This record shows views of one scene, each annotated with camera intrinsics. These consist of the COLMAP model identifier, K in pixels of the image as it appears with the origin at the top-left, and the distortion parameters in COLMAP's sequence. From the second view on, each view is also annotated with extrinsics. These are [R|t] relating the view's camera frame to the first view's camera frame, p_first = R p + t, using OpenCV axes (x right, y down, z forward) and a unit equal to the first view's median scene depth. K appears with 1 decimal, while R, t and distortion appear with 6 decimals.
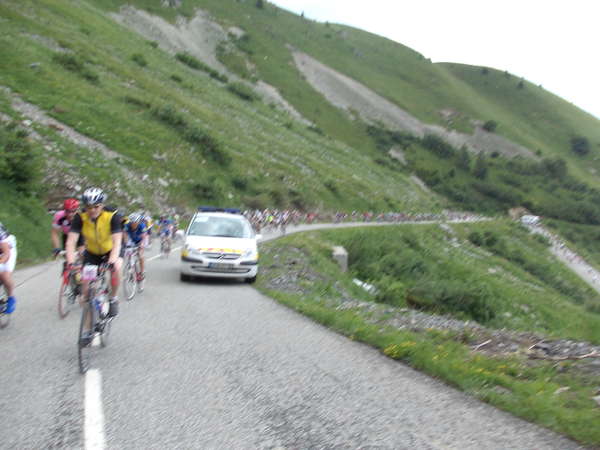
lens RADIAL K [[492.8, 0, 300.3], [0, 492.8, 223.7], [0, 0, 1]] dist [-0.051248, -0.006500]
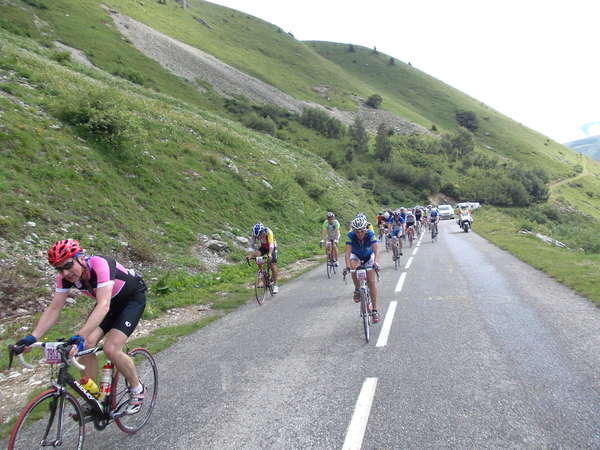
lens RADIAL K [[492.8, 0, 299.9], [0, 492.8, 224.4], [0, 0, 1]] dist [-0.051248, -0.006500]
pose [[0.958163, -0.109950, 0.264263, 0.032650], [0.114849, 0.993378, -0.003110, -0.007639], [-0.262171, 0.033330, 0.964446, 0.286161]]
